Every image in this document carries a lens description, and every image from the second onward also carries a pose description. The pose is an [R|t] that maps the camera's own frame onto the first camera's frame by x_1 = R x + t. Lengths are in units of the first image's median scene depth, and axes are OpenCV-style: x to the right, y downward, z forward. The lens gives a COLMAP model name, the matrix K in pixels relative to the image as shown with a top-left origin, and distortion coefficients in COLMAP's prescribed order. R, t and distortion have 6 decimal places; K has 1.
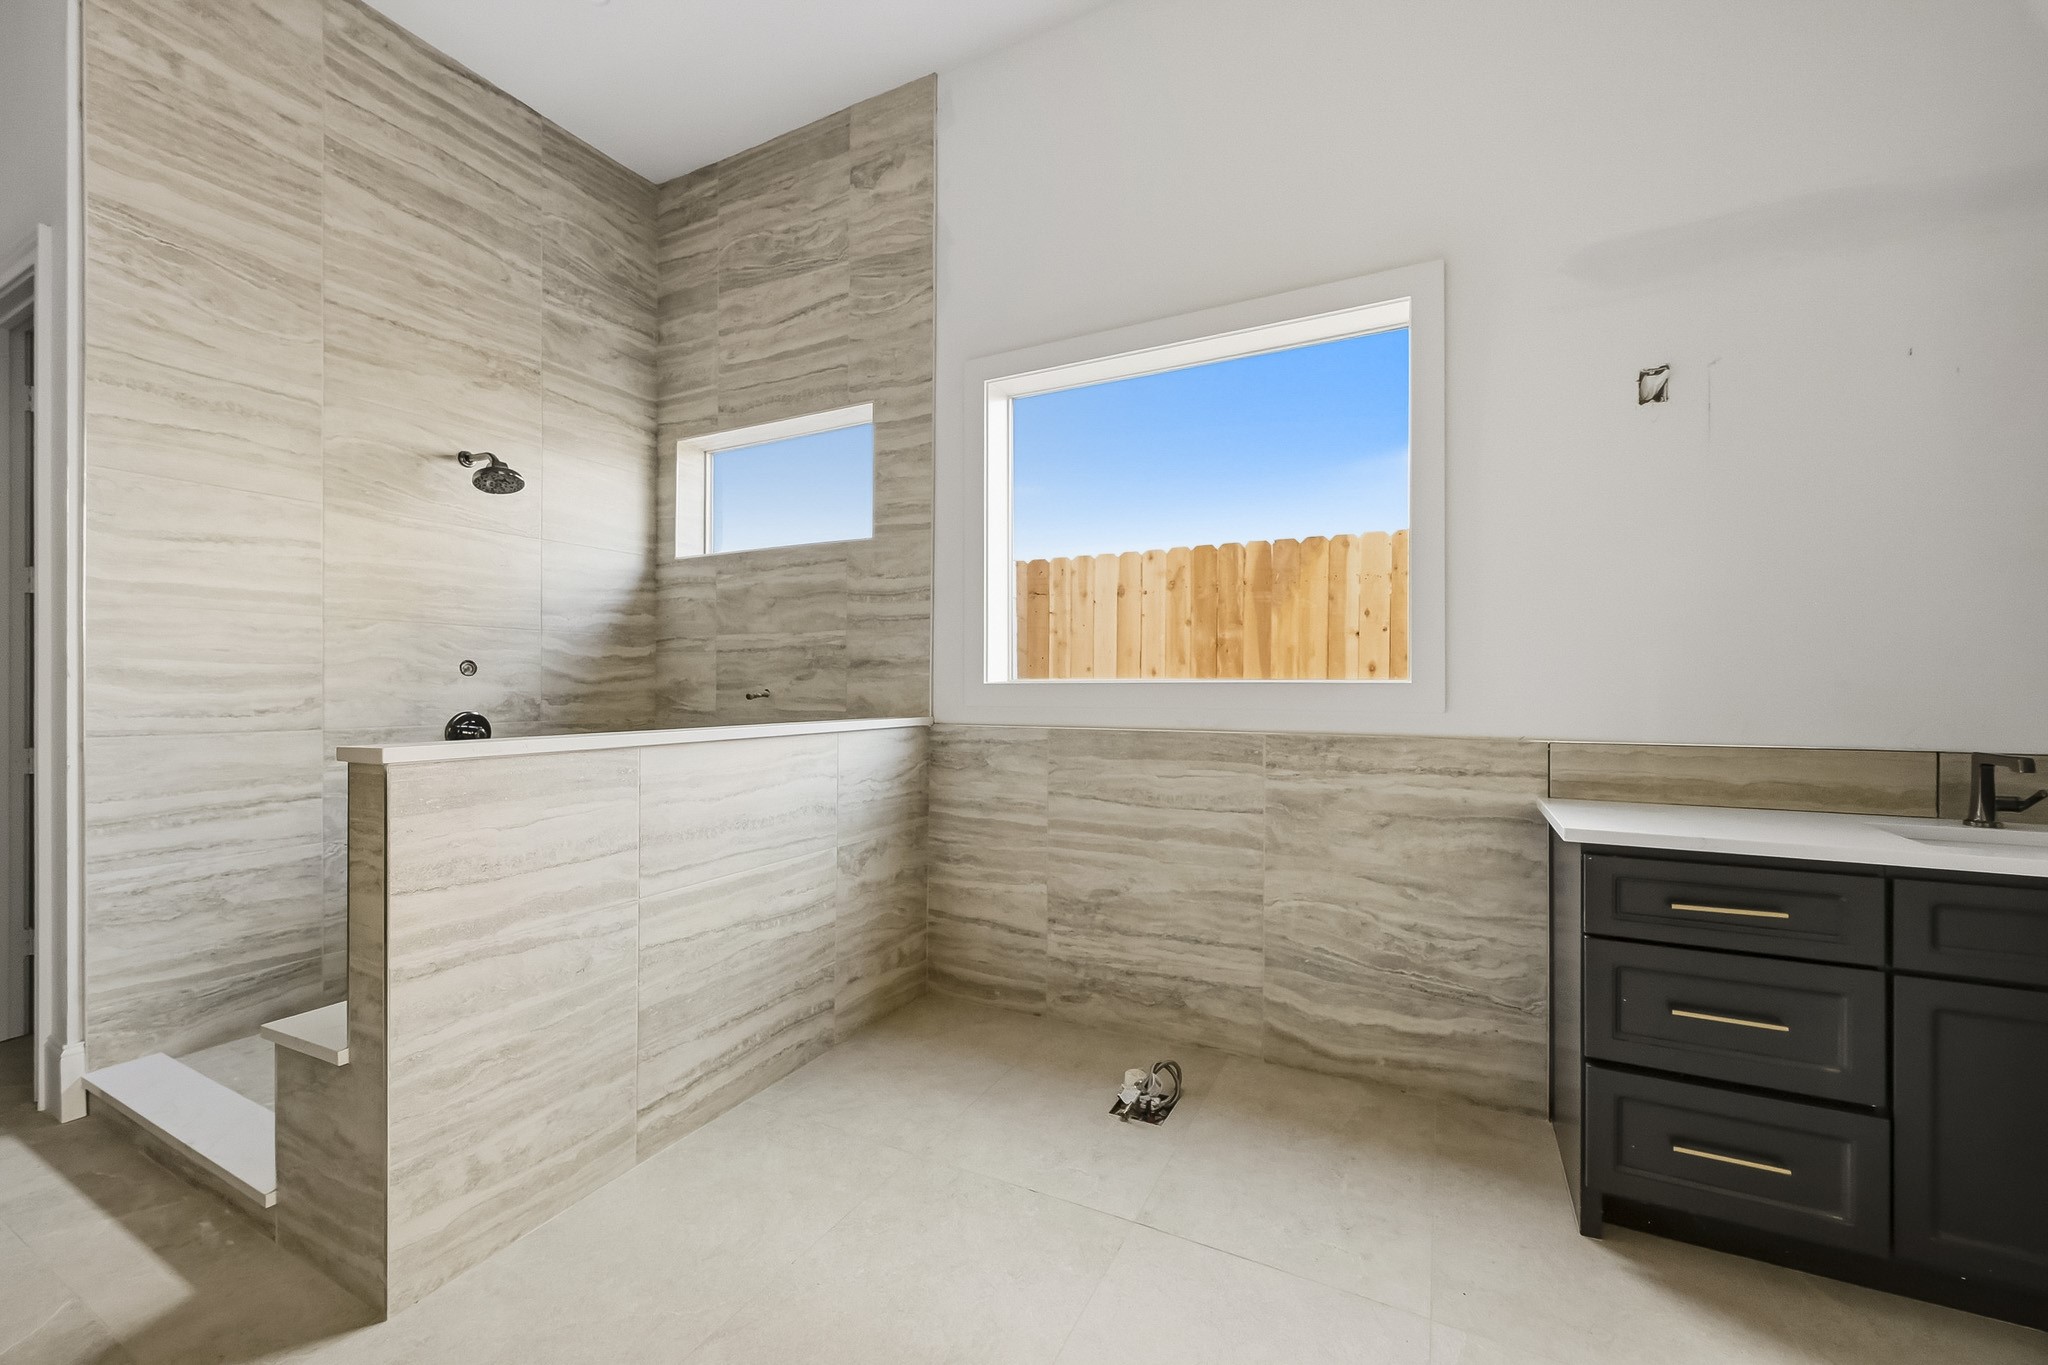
lens RADIAL K [[816.3, 0, 1011.2], [0, 816.3, 686.4], [0, 0, 1]] dist [-0.001299, -0.000201]
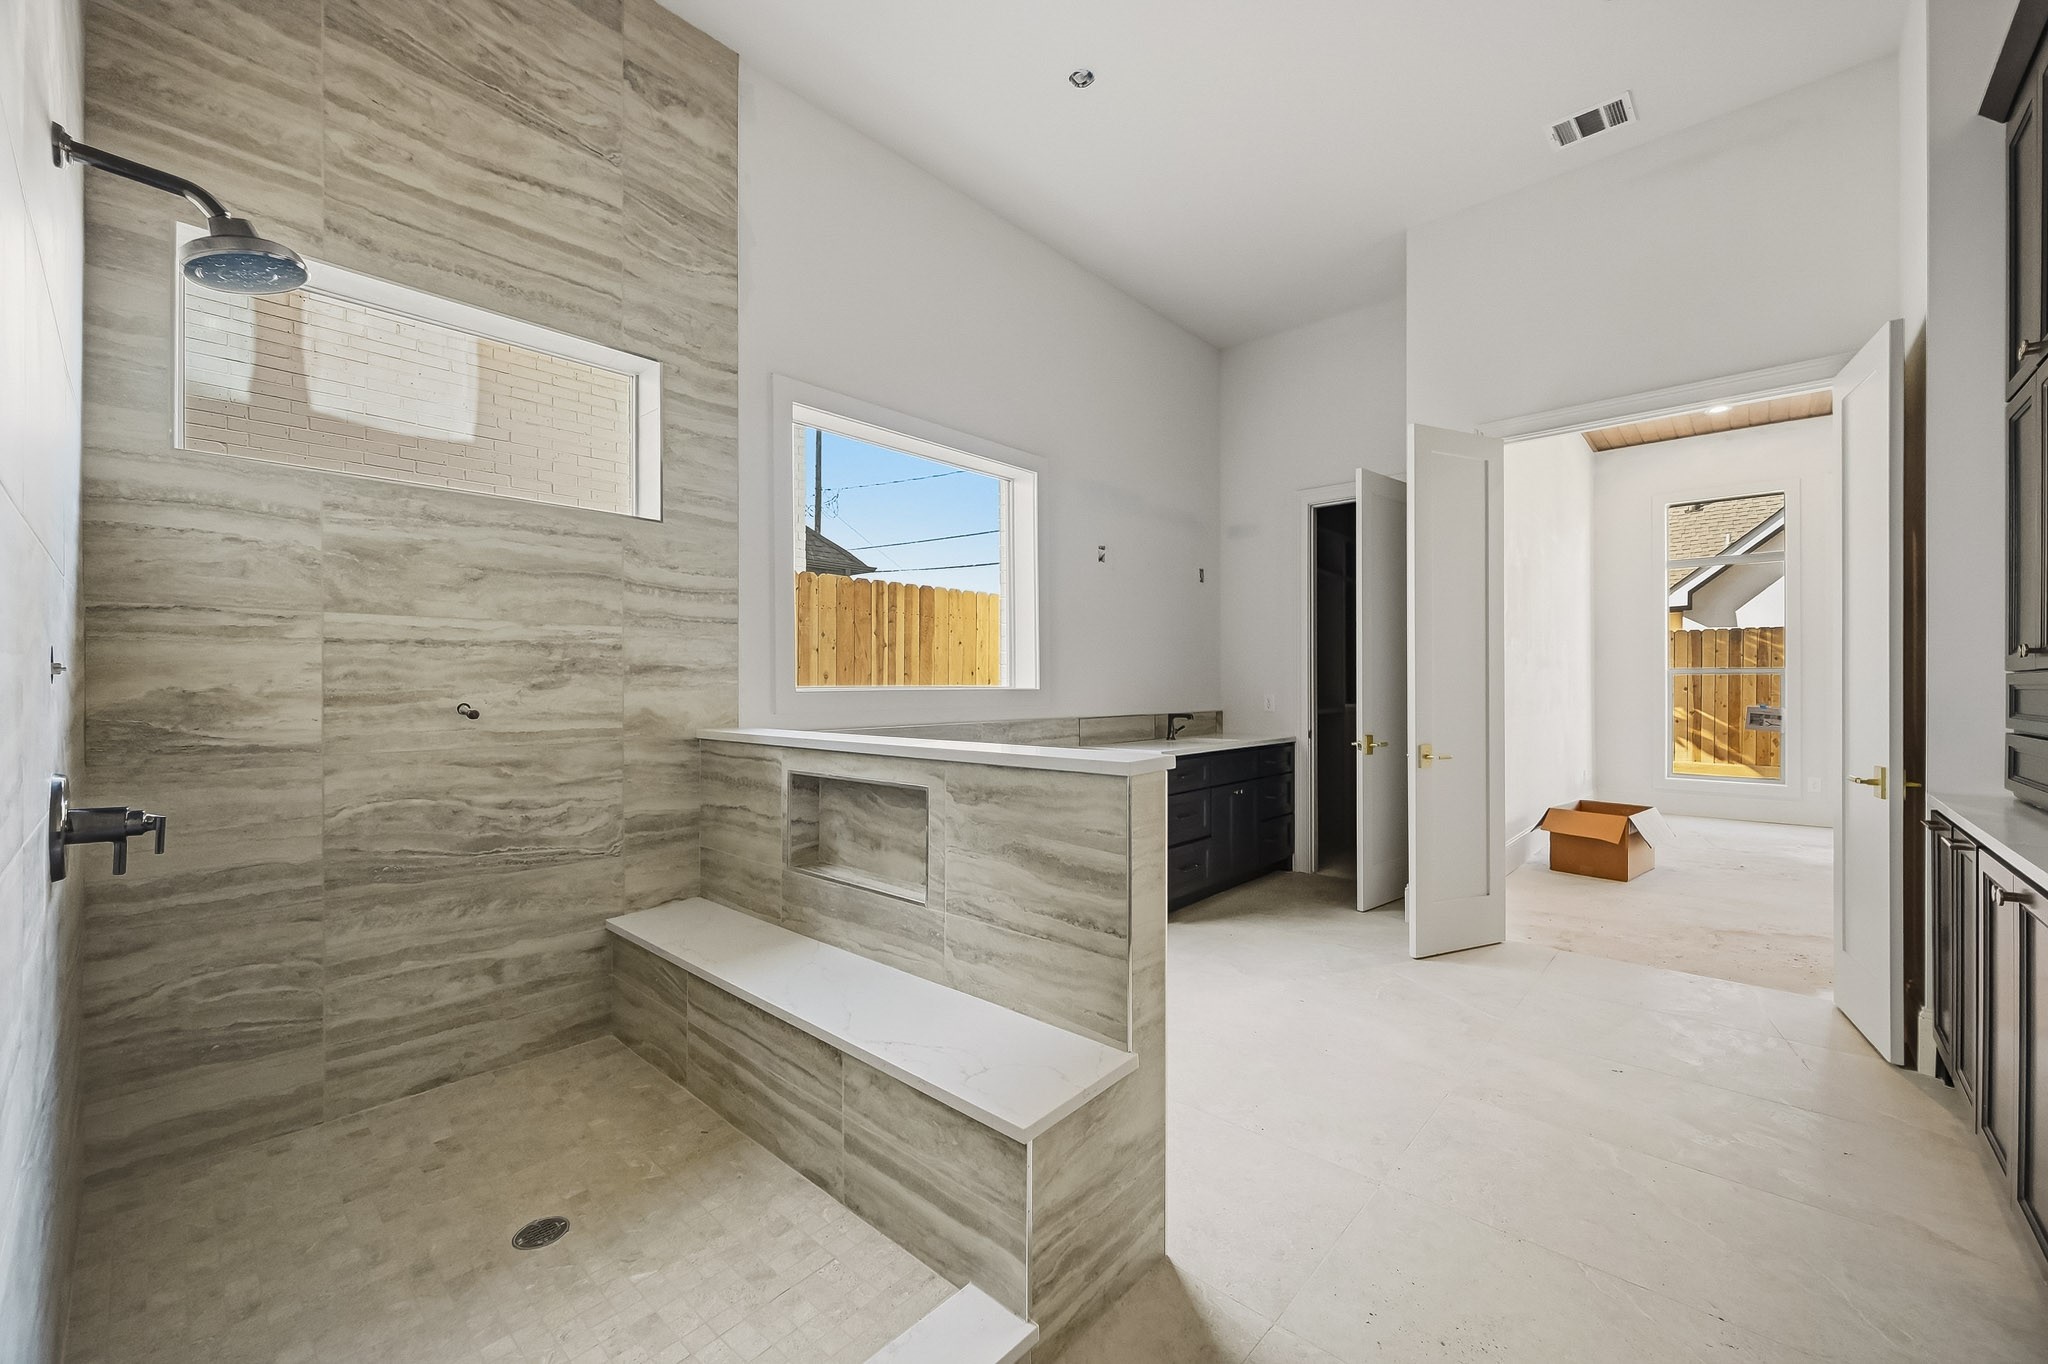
lens RADIAL K [[816.3, 0, 1006.7], [0, 816.3, 681.6], [0, 0, 1]] dist [-0.001299, -0.000201]
pose [[0.261175, 0.001596, 0.965290, -0.875650], [0.002808, 0.999993, -0.002413, -0.011656], [-0.965287, 0.003341, 0.261169, 0.420744]]
